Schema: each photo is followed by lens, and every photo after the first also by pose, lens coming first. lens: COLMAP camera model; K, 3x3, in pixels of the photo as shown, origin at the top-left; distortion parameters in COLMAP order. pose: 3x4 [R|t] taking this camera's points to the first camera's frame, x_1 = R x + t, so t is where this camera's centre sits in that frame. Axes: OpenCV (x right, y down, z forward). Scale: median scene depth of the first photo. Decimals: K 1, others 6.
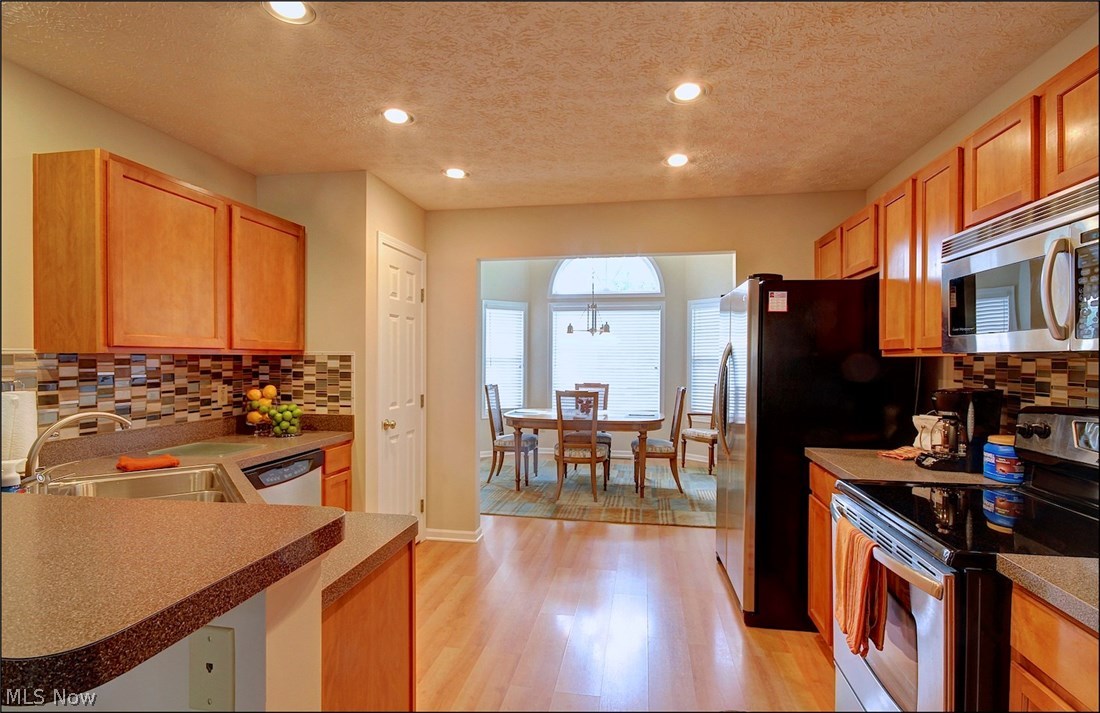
lens RADIAL K [[626.1, 0, 550.0], [0, 626.1, 356.5], [0, 0, 1]] dist [-0.001488, -0.000095]
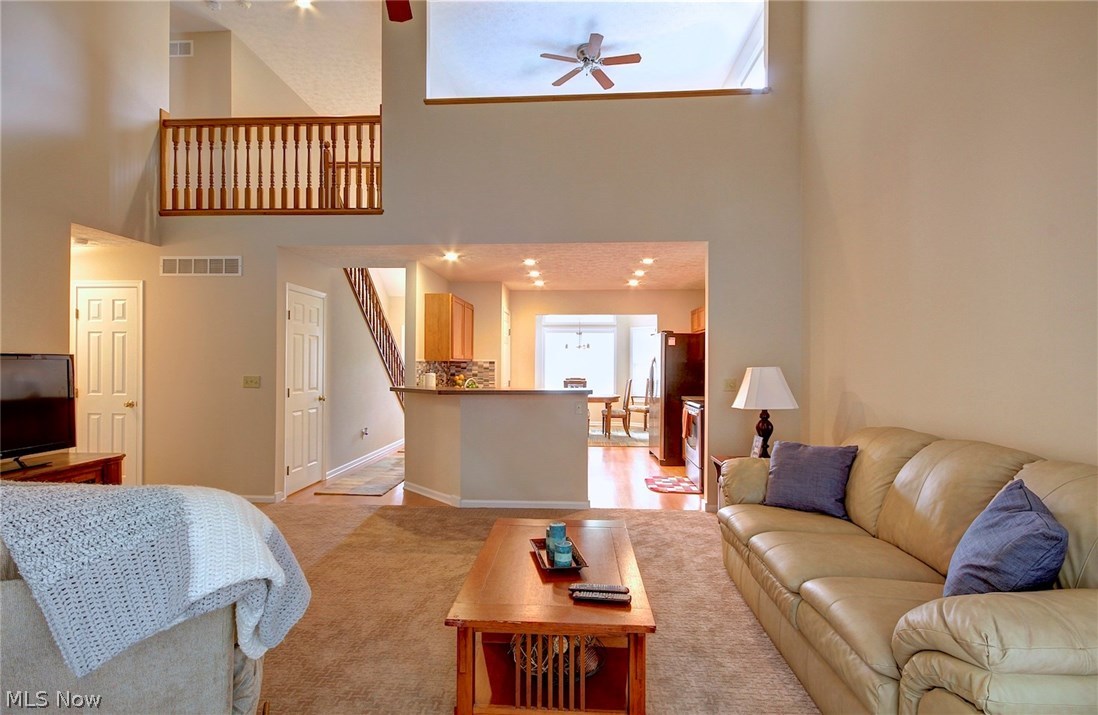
lens RADIAL K [[625.0, 0, 549.0], [0, 625.0, 357.5], [0, 0, 1]] dist [-0.001488, -0.000095]
pose [[0.994391, -0.001166, 0.105758, -0.220250], [0.002081, 0.999961, -0.008539, 0.002155], [-0.105744, 0.008711, 0.994355, -0.799792]]
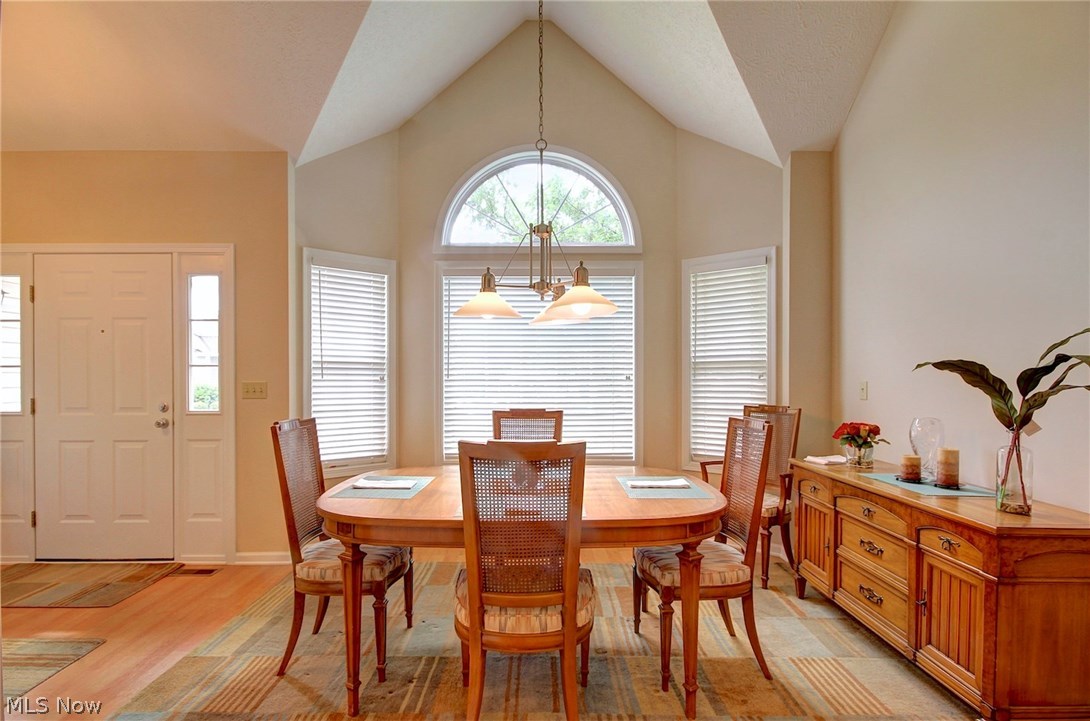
lens RADIAL K [[604.7, 0, 545.0], [0, 604.7, 360.5], [0, 0, 1]] dist [-0.002238, -0.000266]
pose [[0.983915, -0.005782, 0.178545, -0.003234], [0.008263, 0.999879, -0.013150, 0.014074], [-0.178448, 0.014414, 0.983844, 0.659593]]
